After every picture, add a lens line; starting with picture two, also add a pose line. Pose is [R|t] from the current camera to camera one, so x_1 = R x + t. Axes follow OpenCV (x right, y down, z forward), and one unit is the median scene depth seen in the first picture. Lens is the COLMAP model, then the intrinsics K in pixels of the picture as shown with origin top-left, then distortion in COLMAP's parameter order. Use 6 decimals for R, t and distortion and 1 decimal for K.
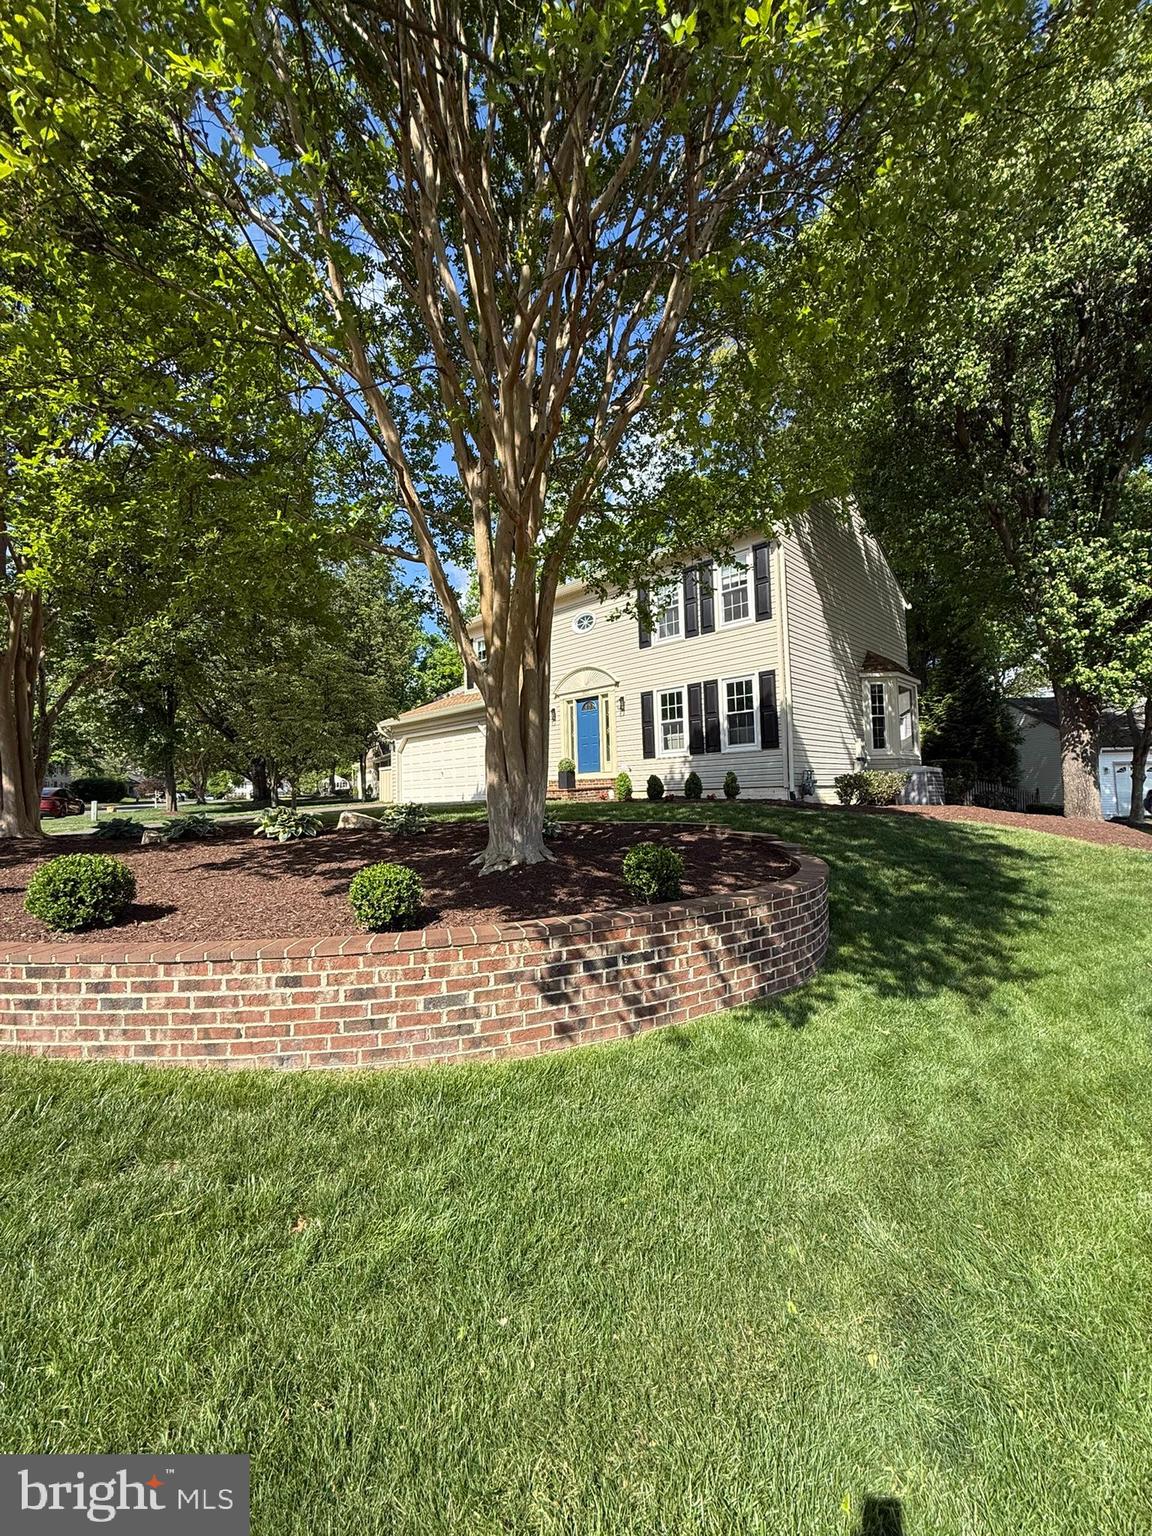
lens RADIAL K [[608.2, 0, 575.7], [0, 608.2, 764.8], [0, 0, 1]] dist [-0.001078, 0.000409]
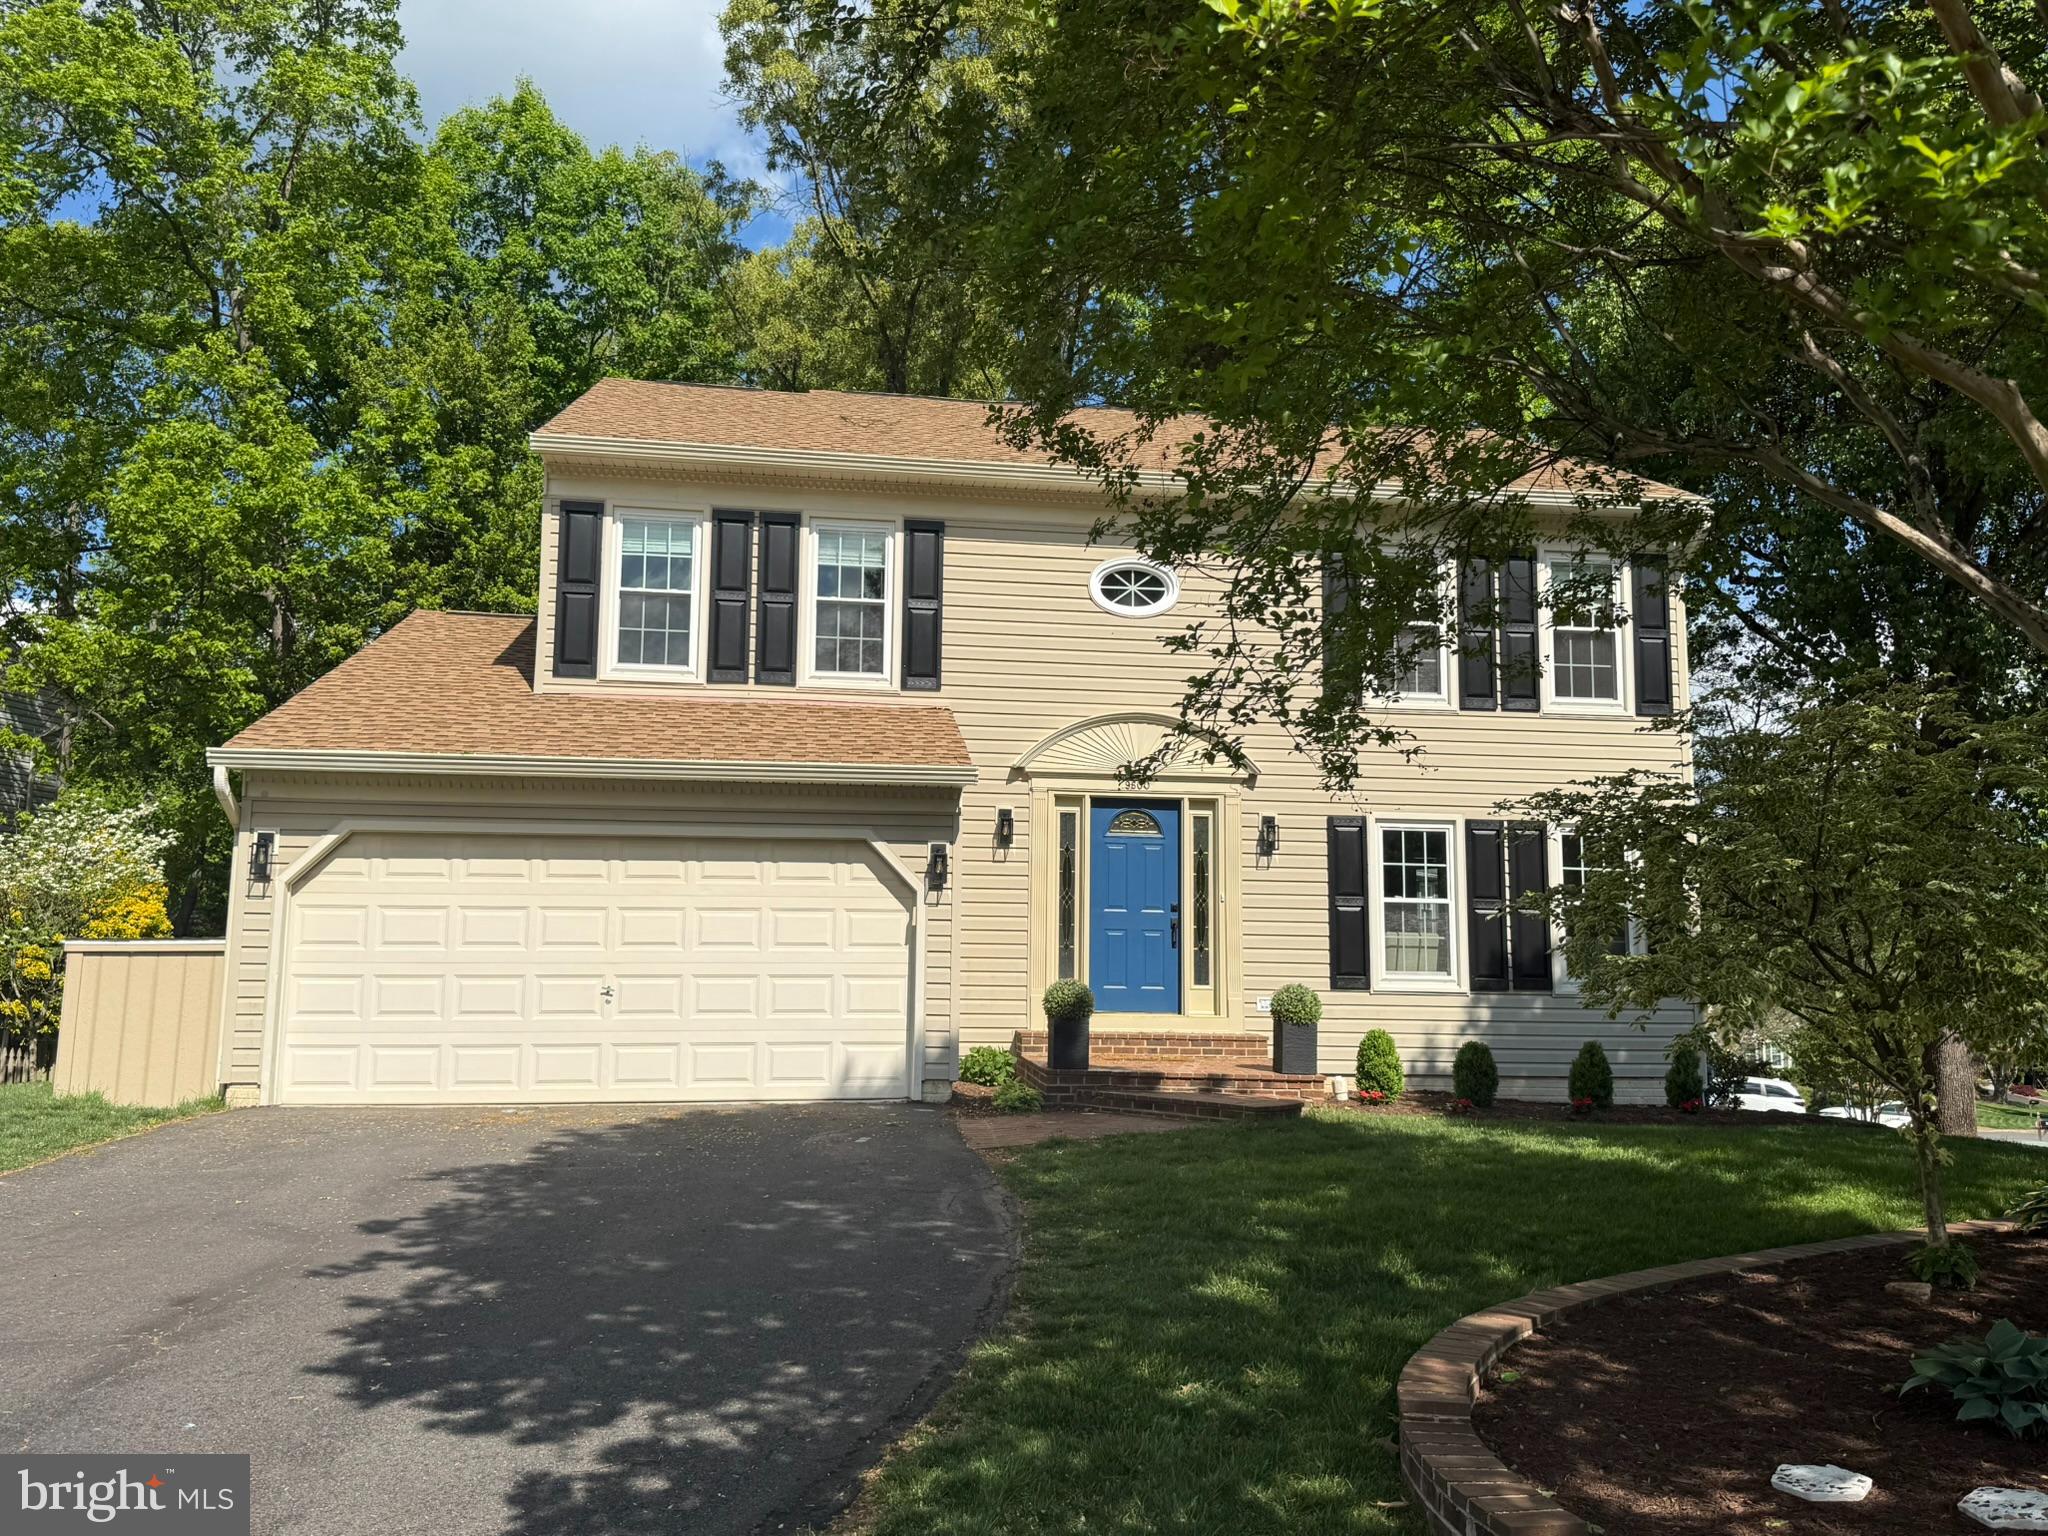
lens RADIAL K [[1593.6, 0, 1024.0], [0, 1593.6, 768.0], [0, 0, 1]] dist [0.143272, -0.375044]
pose [[0.583876, 0.200302, 0.786745, -0.867428], [-0.048728, 0.975985, -0.212318, 0.081457], [-0.810379, 0.085631, 0.579614, 0.611949]]
